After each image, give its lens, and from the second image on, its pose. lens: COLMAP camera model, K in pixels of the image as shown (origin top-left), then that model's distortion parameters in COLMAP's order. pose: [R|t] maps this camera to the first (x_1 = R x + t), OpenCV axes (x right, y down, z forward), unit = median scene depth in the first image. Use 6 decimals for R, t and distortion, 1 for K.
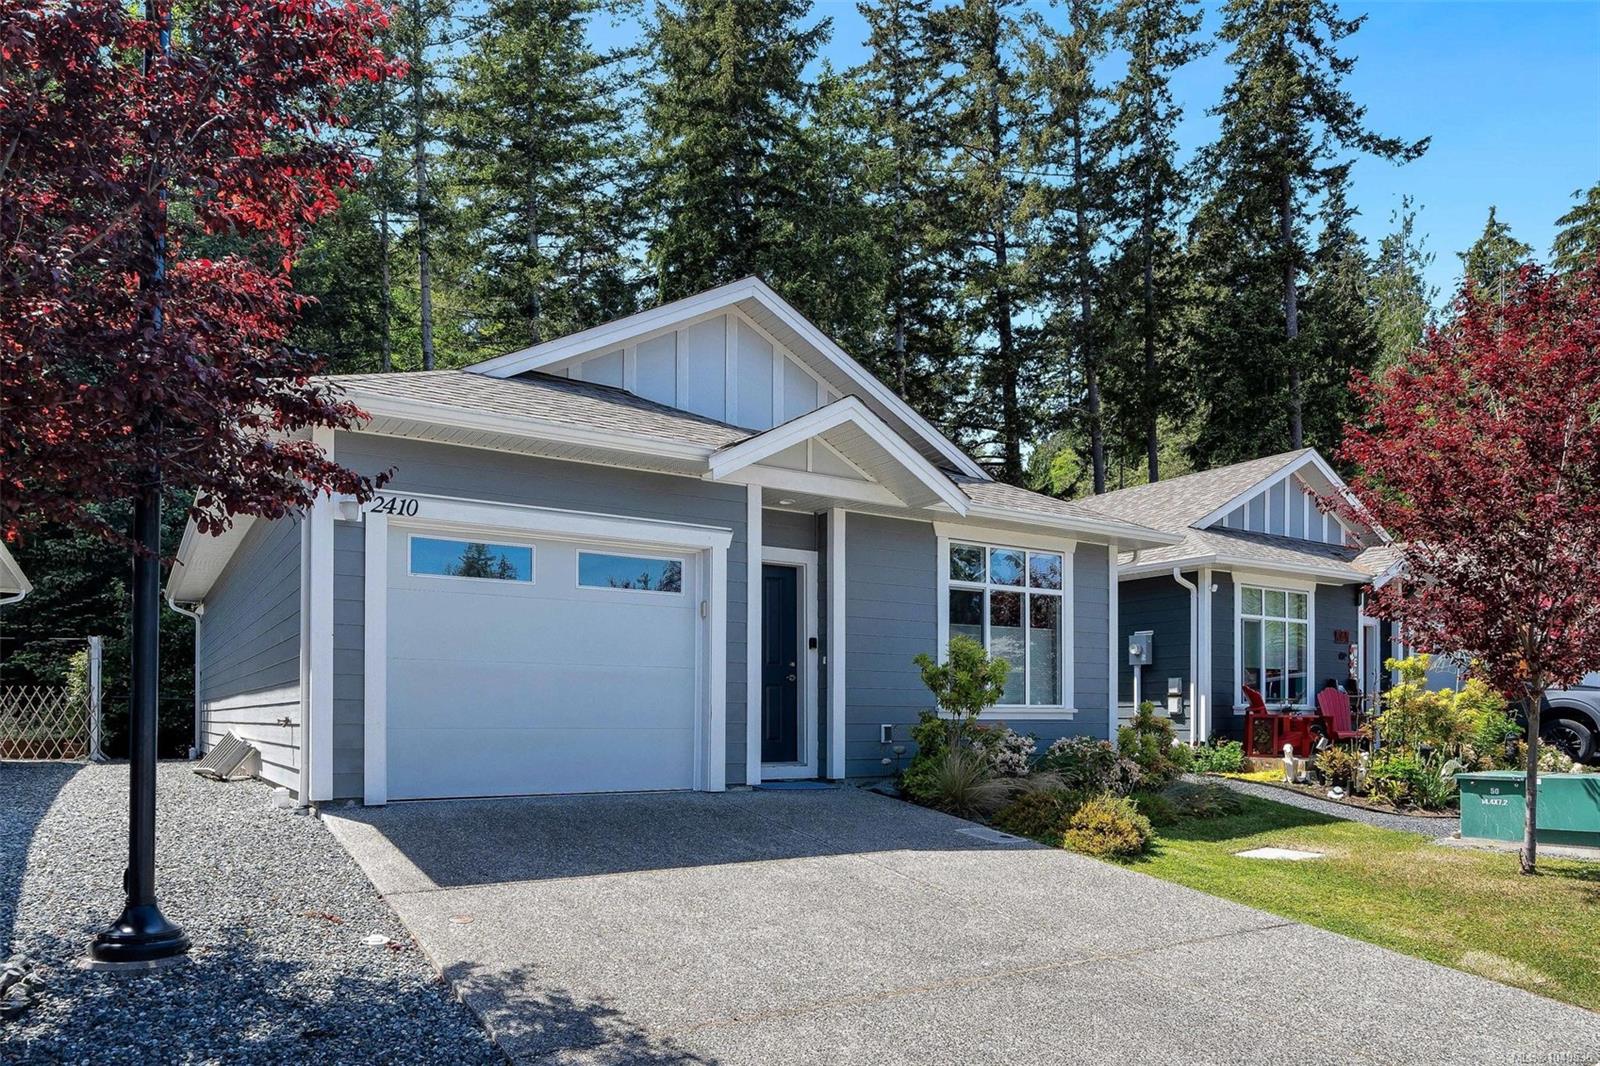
lens RADIAL K [[752.9, 0, 793.8], [0, 752.9, 501.8], [0, 0, 1]] dist [-0.011311, 0.004305]
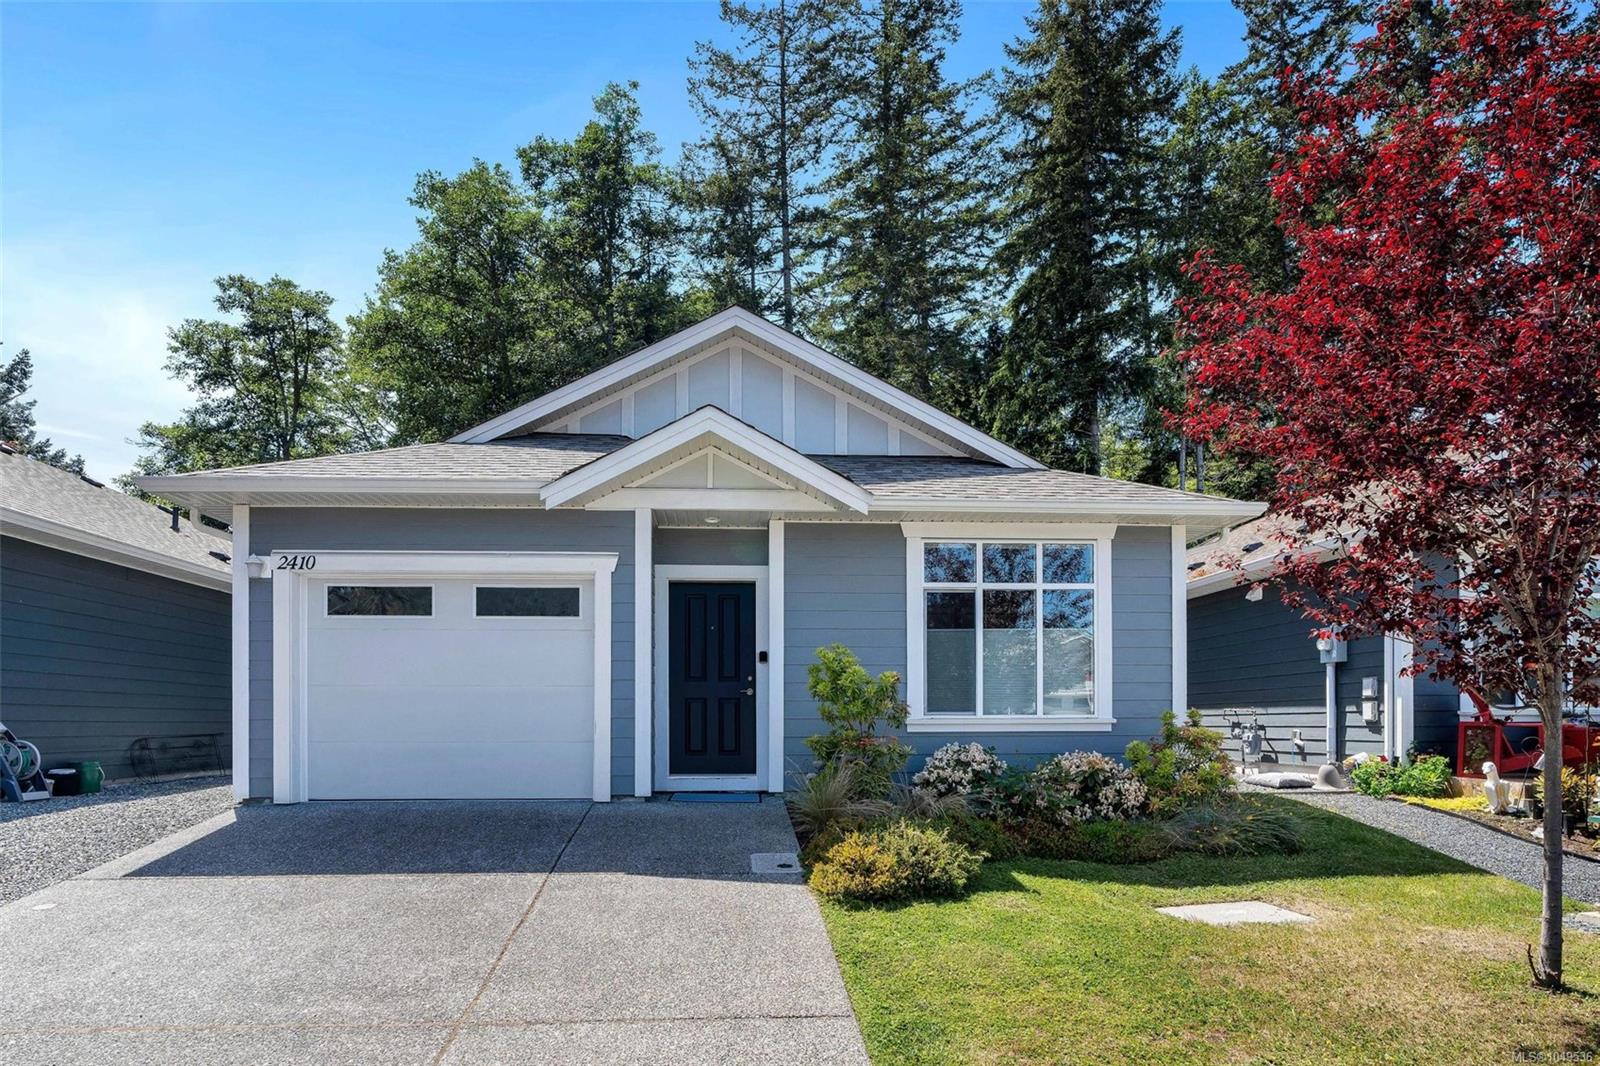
lens RADIAL K [[683.6, 0, 799.8], [0, 683.6, 549.1], [0, 0, 1]] dist [-0.006801, 0.000819]
pose [[0.921966, -0.100775, -0.373930, 0.442498], [0.110942, 0.993811, 0.005705, 0.046836], [0.371041, -0.046744, 0.927439, 0.184830]]
